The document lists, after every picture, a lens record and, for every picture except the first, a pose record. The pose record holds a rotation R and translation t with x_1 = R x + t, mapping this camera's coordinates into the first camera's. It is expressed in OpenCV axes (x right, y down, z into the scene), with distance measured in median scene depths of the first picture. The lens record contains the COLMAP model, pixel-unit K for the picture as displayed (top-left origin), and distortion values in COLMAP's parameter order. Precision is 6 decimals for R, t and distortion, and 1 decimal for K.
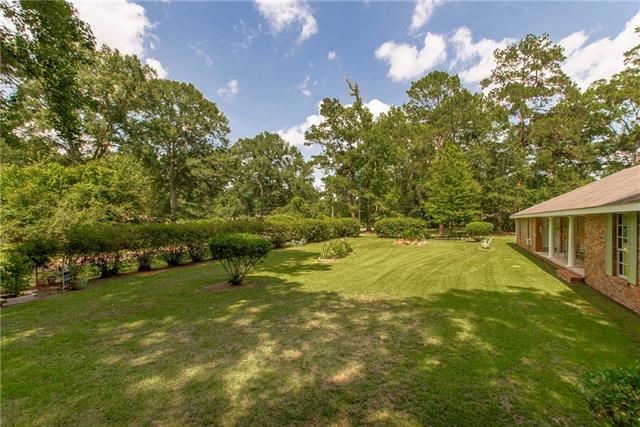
lens RADIAL K [[290.5, 0, 320.0], [0, 290.5, 213.5], [0, 0, 1]] dist [0.031293, 0.000096]
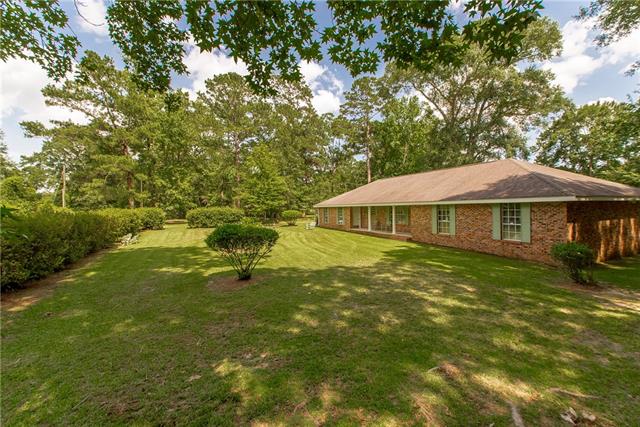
lens RADIAL K [[285.8, 0, 320.3], [0, 285.8, 209.1], [0, 0, 1]] dist [0.024255, -0.000071]
pose [[0.656725, -0.007121, 0.754096, -0.928744], [-0.008200, 0.999829, 0.016583, 0.004385], [-0.754085, -0.017074, 0.656554, 0.241651]]
